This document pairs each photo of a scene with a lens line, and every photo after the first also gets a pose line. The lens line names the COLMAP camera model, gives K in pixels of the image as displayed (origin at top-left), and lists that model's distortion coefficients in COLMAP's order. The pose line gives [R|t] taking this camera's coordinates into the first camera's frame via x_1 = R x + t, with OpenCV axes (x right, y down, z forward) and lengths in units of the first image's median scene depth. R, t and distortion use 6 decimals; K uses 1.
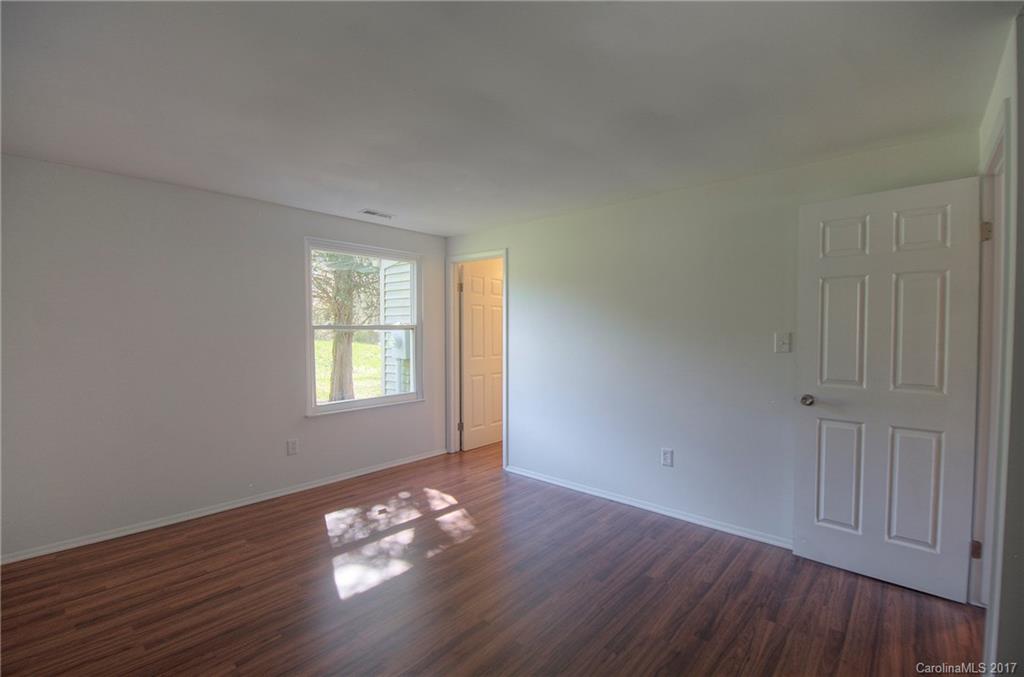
lens RADIAL K [[450.0, 0, 512.0], [0, 450.0, 338.5], [0, 0, 1]] dist [-0.000779, -0.000132]
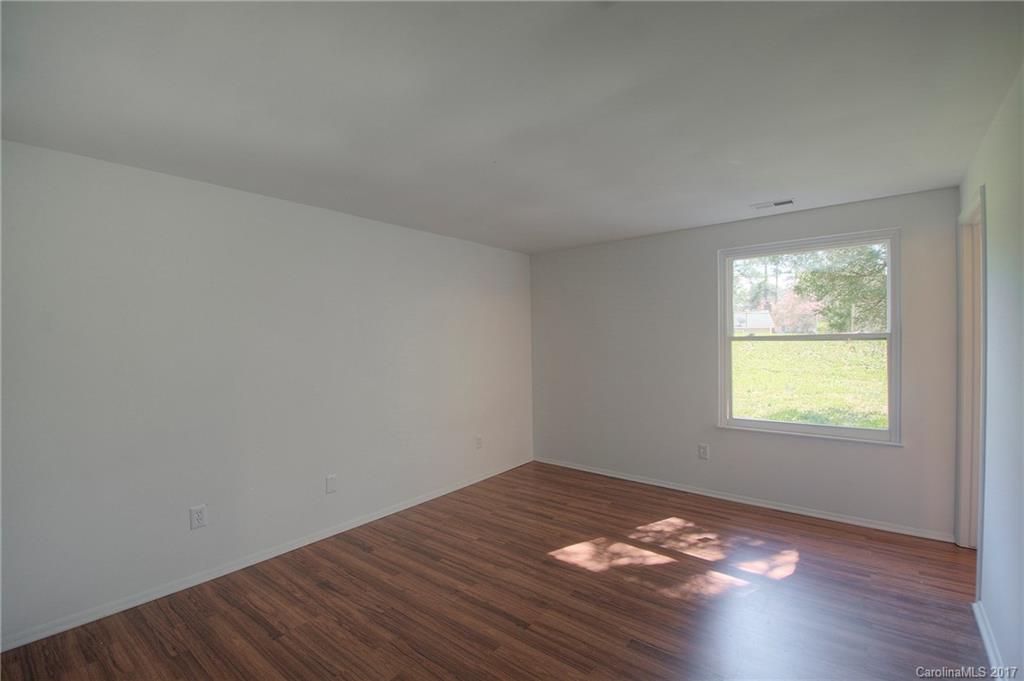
lens RADIAL K [[453.3, 0, 512.0], [0, 453.3, 340.5], [0, 0, 1]] dist [0.000353, -0.012000]
pose [[0.063574, 0.013261, -0.997889, 0.616515], [-0.002220, 0.999911, 0.013147, -0.037547], [0.997975, 0.001379, 0.063598, 0.546722]]
